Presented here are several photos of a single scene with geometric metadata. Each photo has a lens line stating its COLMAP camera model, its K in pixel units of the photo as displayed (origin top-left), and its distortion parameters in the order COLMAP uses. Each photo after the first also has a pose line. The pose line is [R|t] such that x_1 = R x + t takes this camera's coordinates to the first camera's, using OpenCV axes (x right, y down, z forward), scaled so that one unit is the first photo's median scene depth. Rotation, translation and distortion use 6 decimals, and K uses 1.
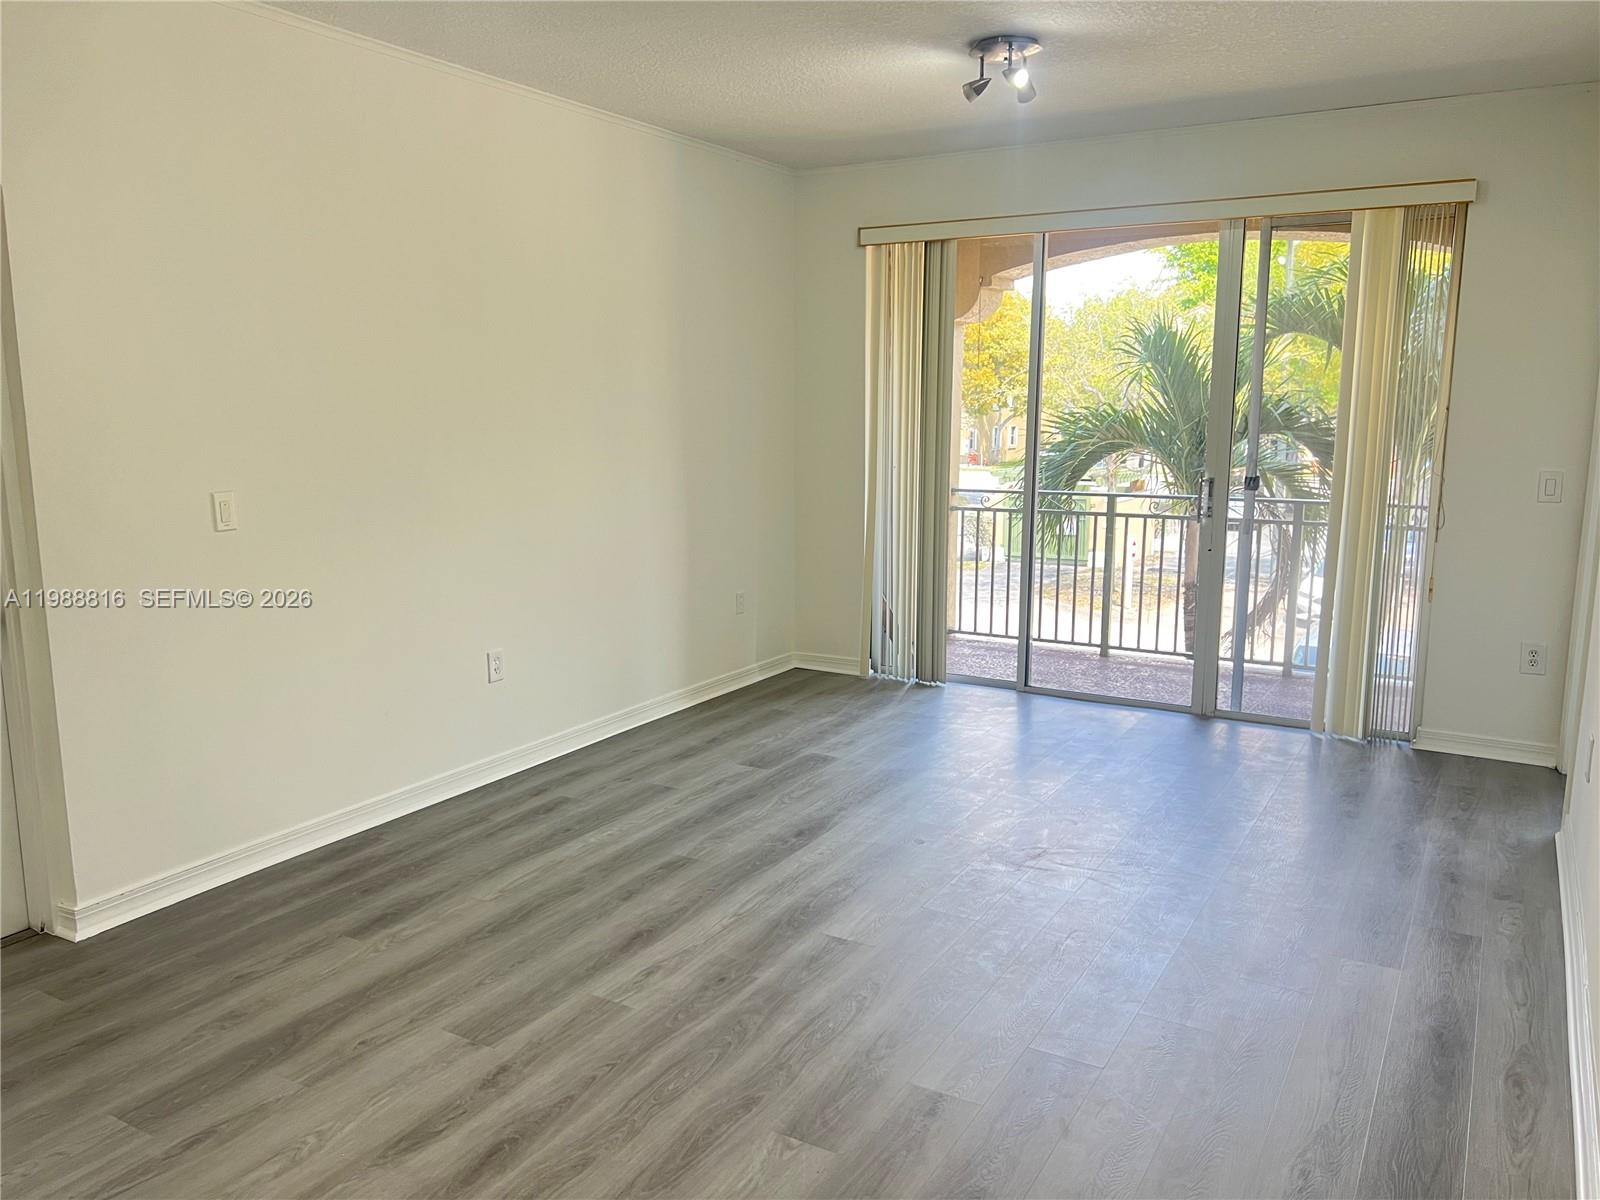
lens RADIAL K [[1208.3, 0, 806.2], [0, 1208.3, 595.4], [0, 0, 1]] dist [0.094820, -0.148838]
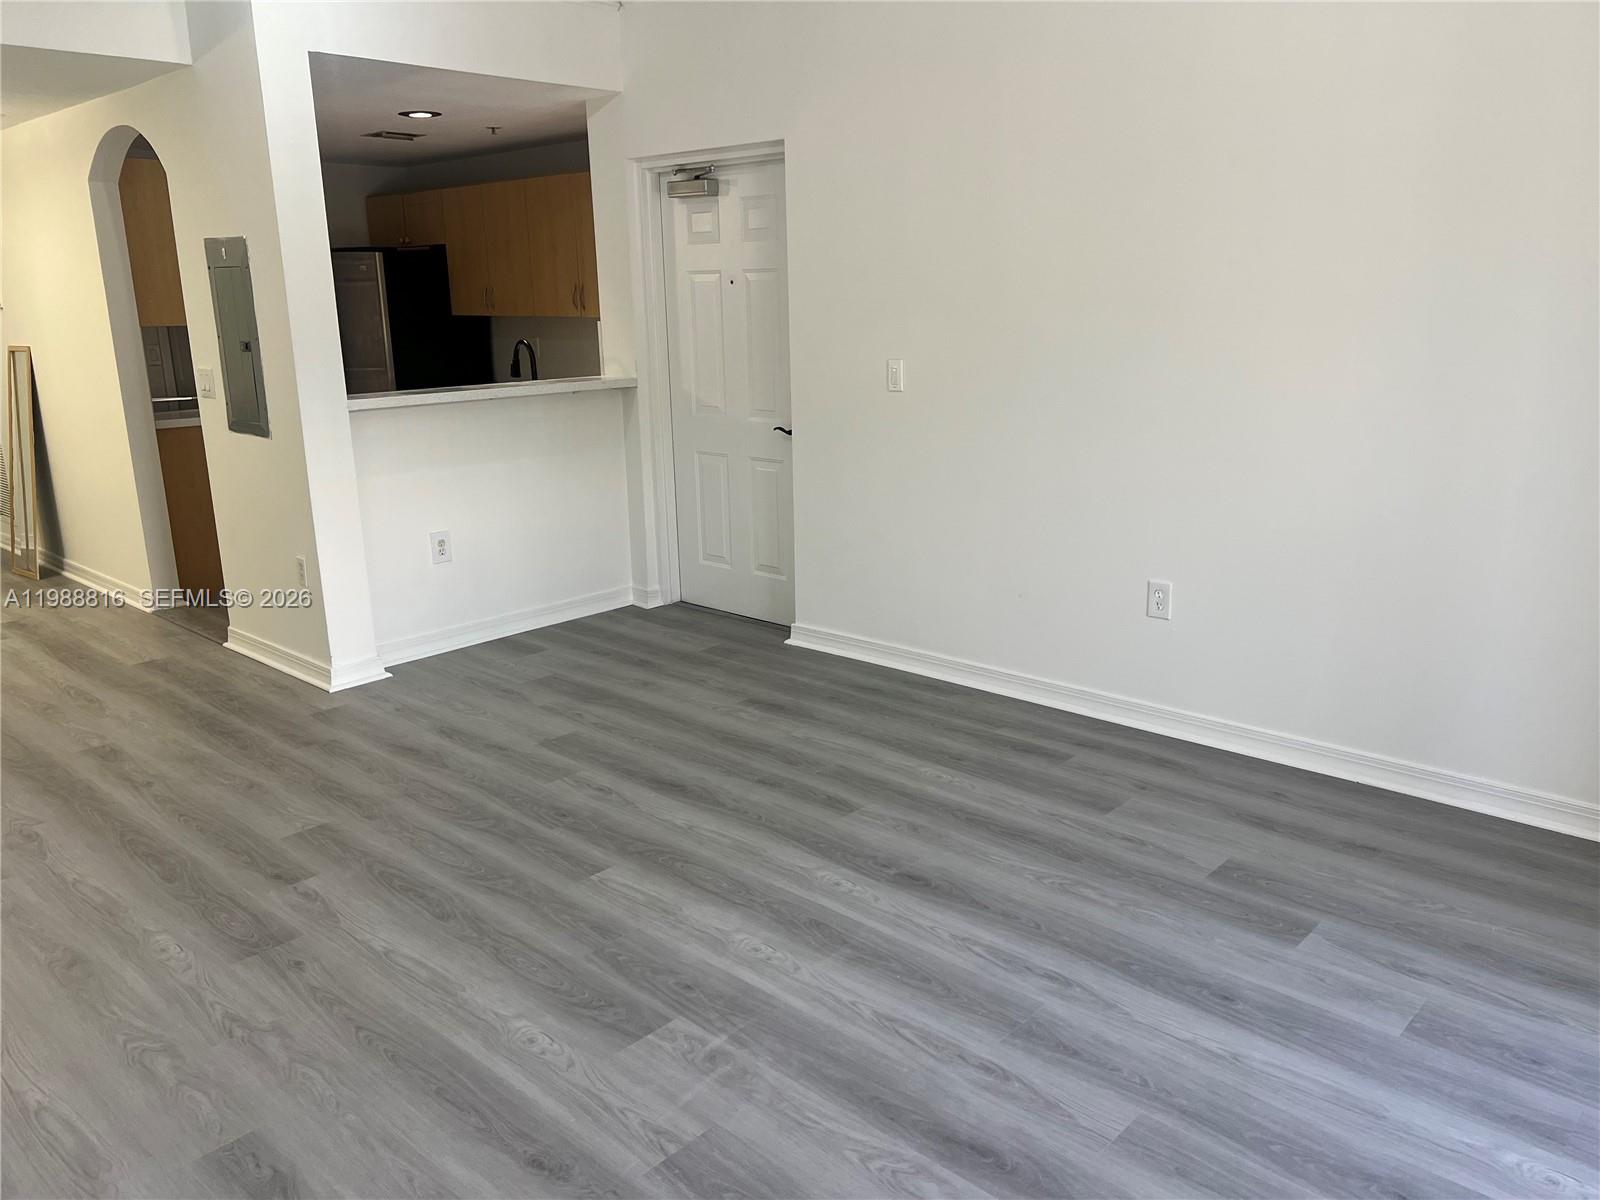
lens RADIAL K [[1205.0, 0, 805.3], [0, 1205.0, 600.6], [0, 0, 1]] dist [0.097284, -0.155200]
pose [[-0.224385, 0.245548, -0.943058, 0.716982], [-0.139013, 0.949772, 0.280372, -0.173407], [0.964534, 0.194008, -0.178981, 1.121057]]
